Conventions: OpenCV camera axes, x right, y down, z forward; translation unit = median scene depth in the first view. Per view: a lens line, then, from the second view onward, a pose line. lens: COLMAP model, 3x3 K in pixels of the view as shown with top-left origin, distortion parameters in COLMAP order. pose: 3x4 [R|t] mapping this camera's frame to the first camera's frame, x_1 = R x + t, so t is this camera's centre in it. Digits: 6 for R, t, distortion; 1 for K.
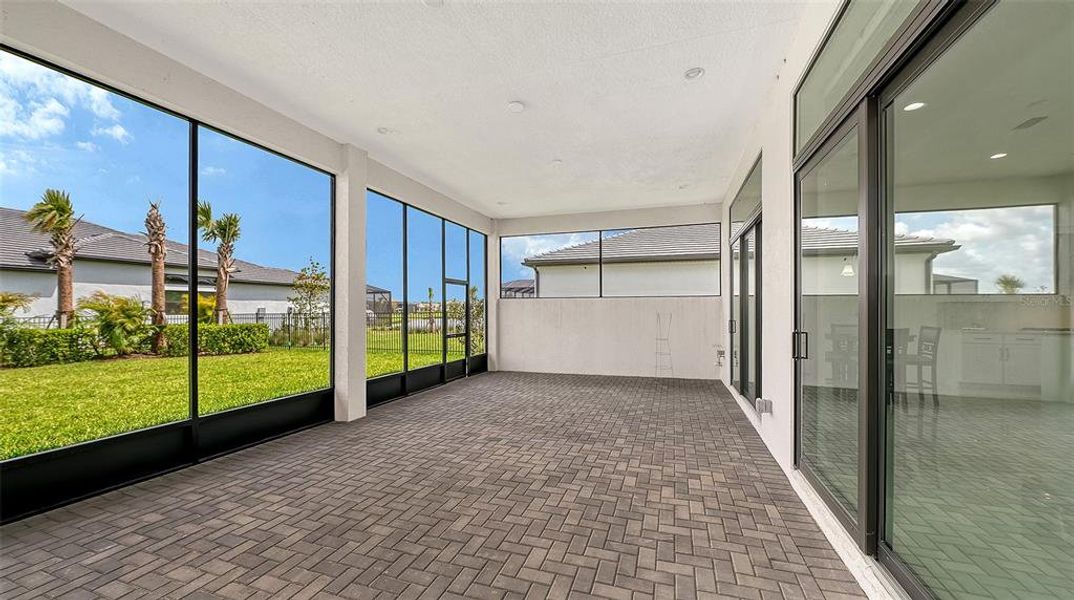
lens RADIAL K [[404.4, 0, 545.3], [0, 404.4, 312.6], [0, 0, 1]] dist [-0.000326, -0.000251]
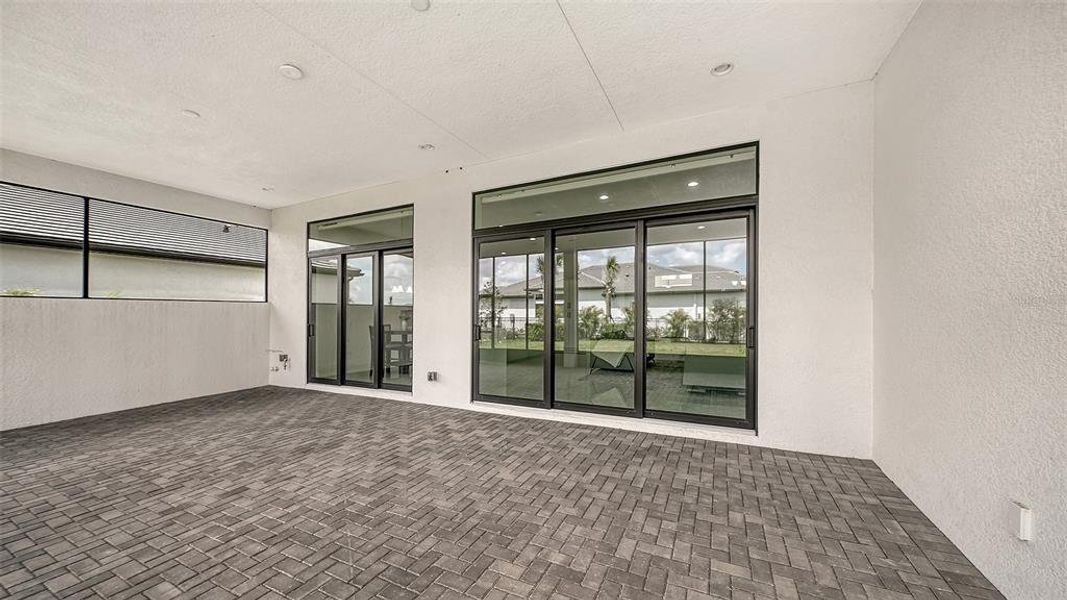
lens RADIAL K [[368.7, 0, 537.1], [0, 368.7, 313.6], [0, 0, 1]] dist [-0.001628, -0.000192]
pose [[0.141534, -0.004413, 0.989924, -0.718074], [0.018393, 0.999829, 0.001827, -0.005449], [-0.989762, 0.017949, 0.141591, 0.349101]]
